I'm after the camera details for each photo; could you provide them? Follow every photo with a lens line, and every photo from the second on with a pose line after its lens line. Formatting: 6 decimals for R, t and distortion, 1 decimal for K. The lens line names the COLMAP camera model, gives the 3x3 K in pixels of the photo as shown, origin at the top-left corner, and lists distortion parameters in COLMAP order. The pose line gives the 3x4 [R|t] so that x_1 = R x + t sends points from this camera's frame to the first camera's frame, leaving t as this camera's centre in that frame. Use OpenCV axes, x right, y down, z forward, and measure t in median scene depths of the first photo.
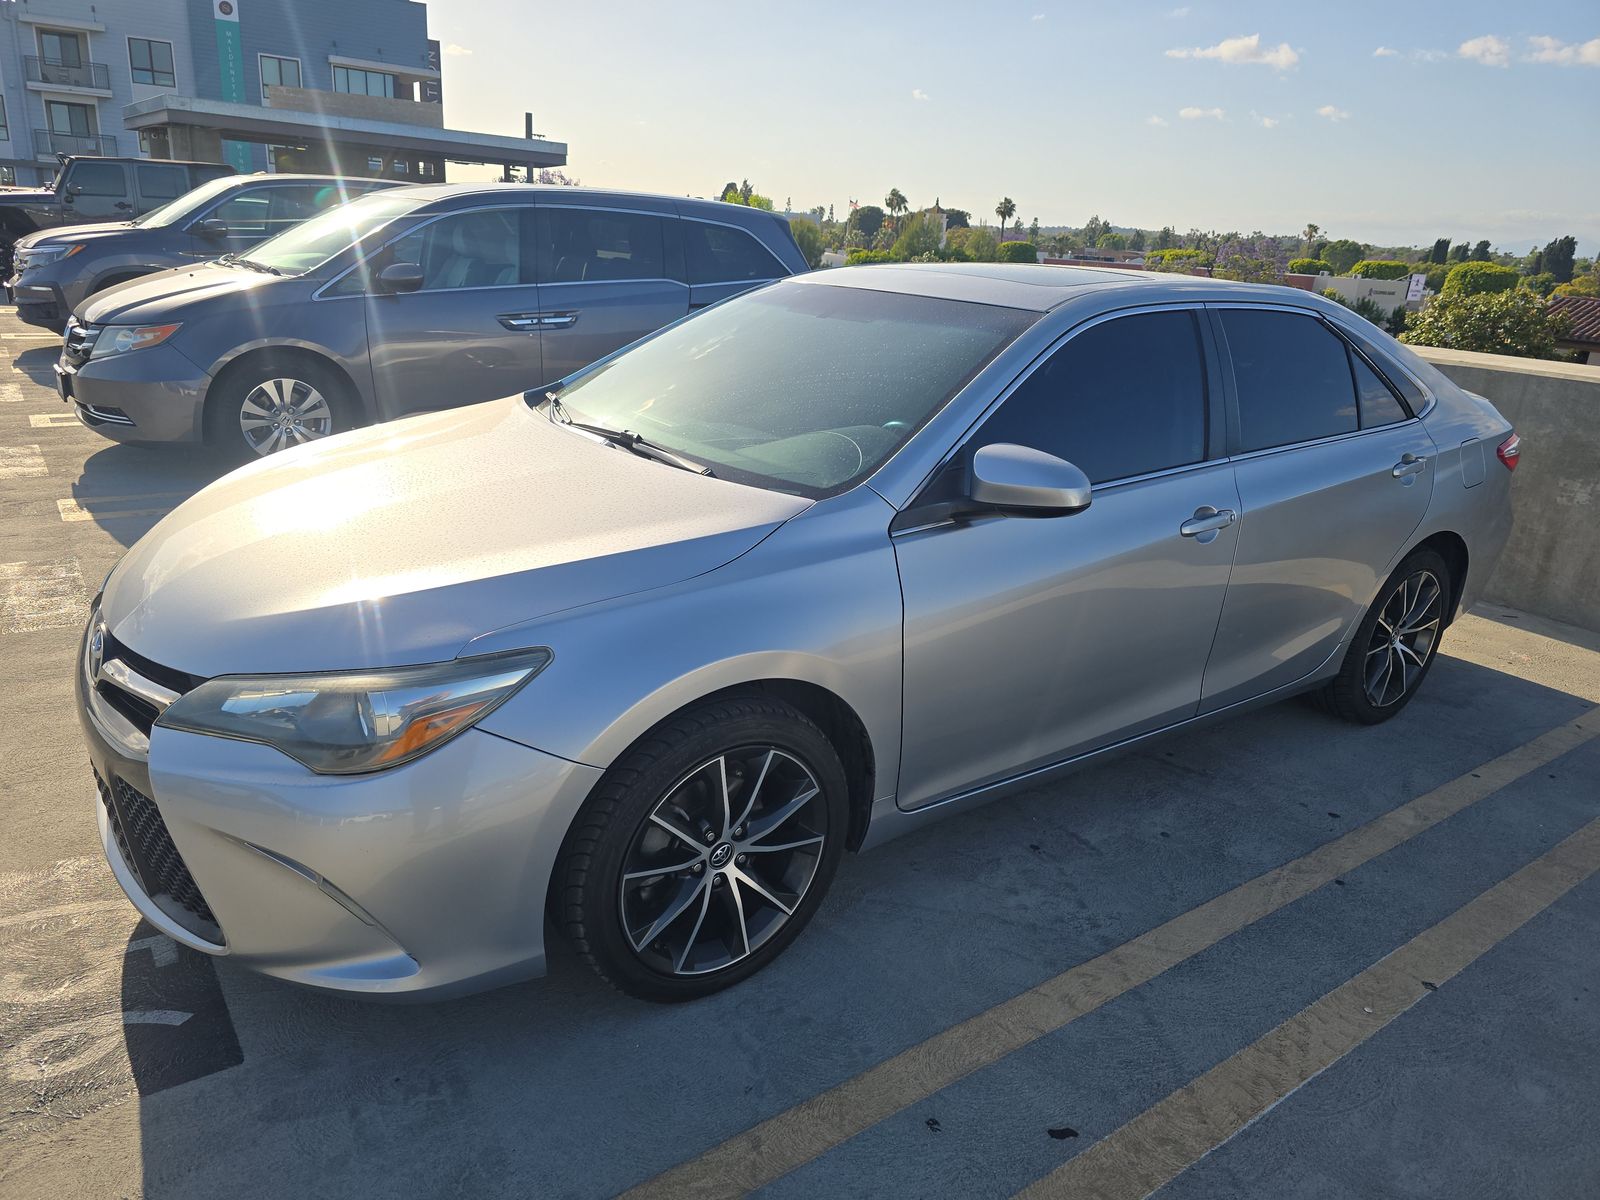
lens RADIAL K [[1089.4, 0, 789.5], [0, 1089.4, 605.5], [0, 0, 1]] dist [0.018482, -0.017577]
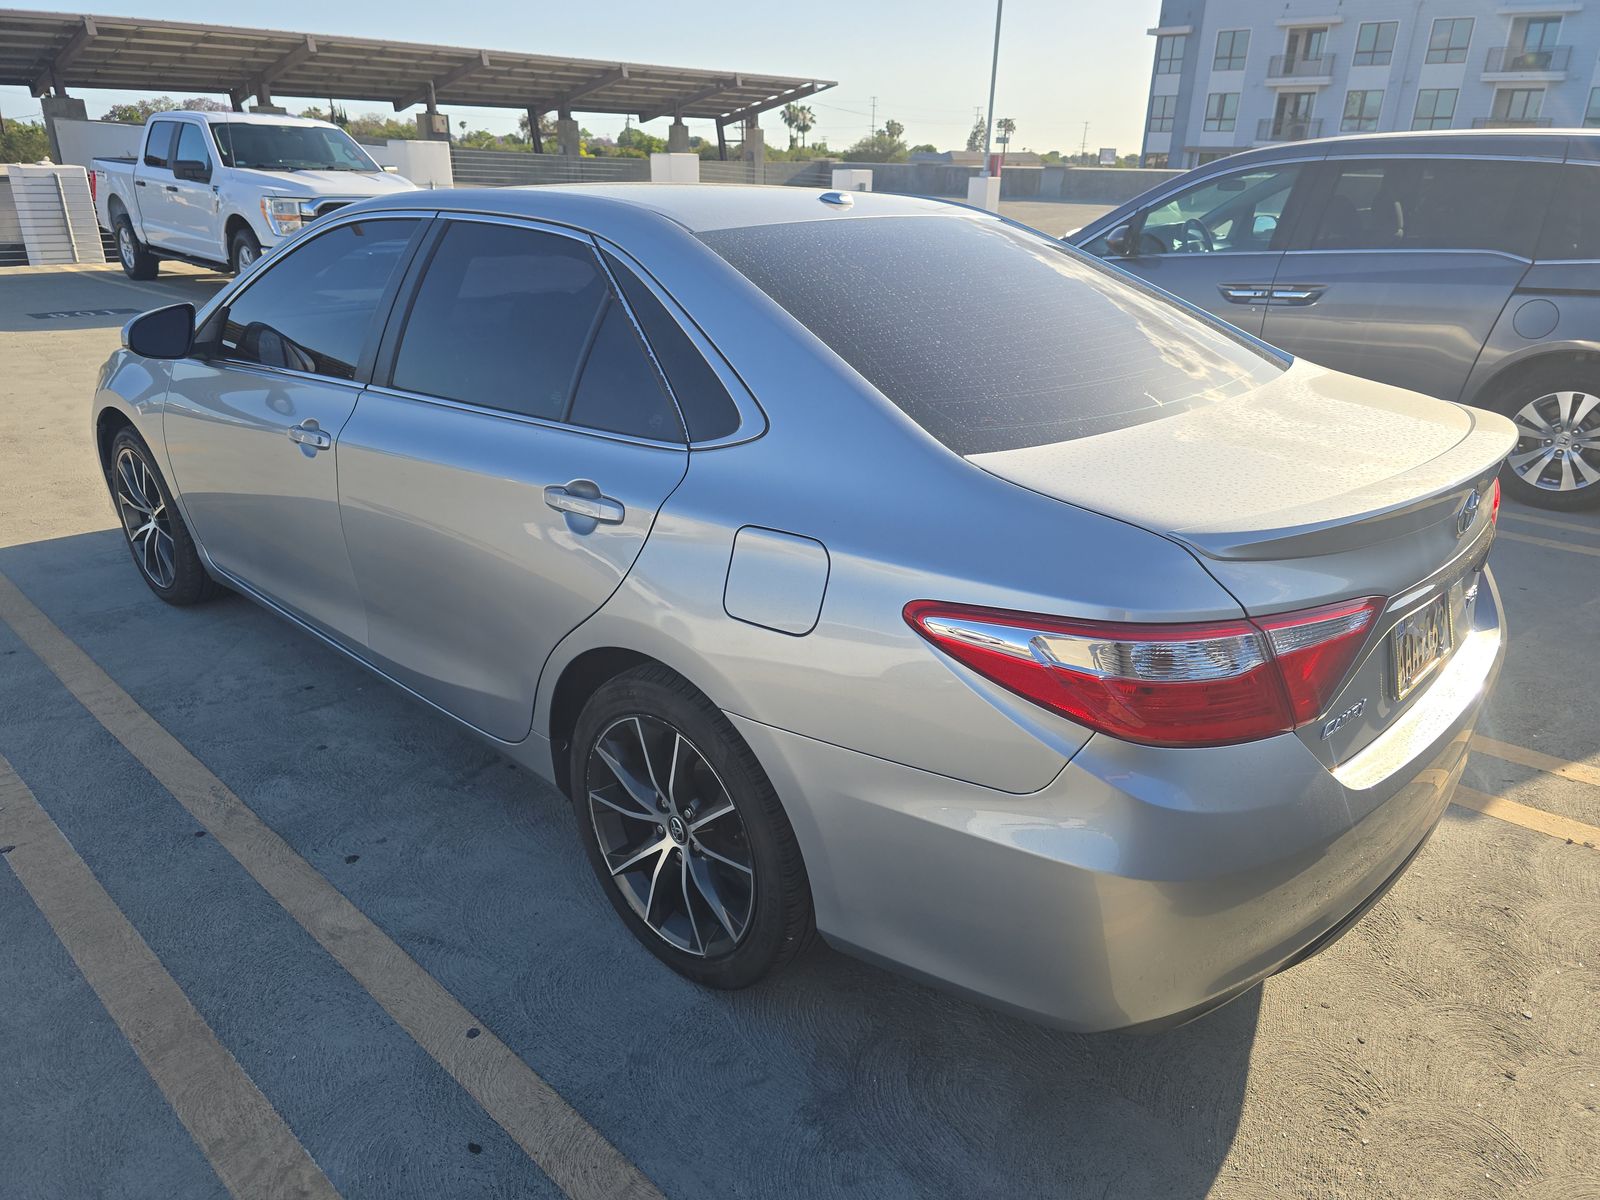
lens RADIAL K [[1136.2, 0, 795.4], [0, 1136.2, 598.3], [0, 0, 1]] dist [0.001310, -0.005011]
pose [[0.175647, 0.295974, -0.938908, 1.396827], [-0.323583, 0.918100, 0.228880, -0.295433], [0.929754, 0.263613, 0.257034, 1.151296]]
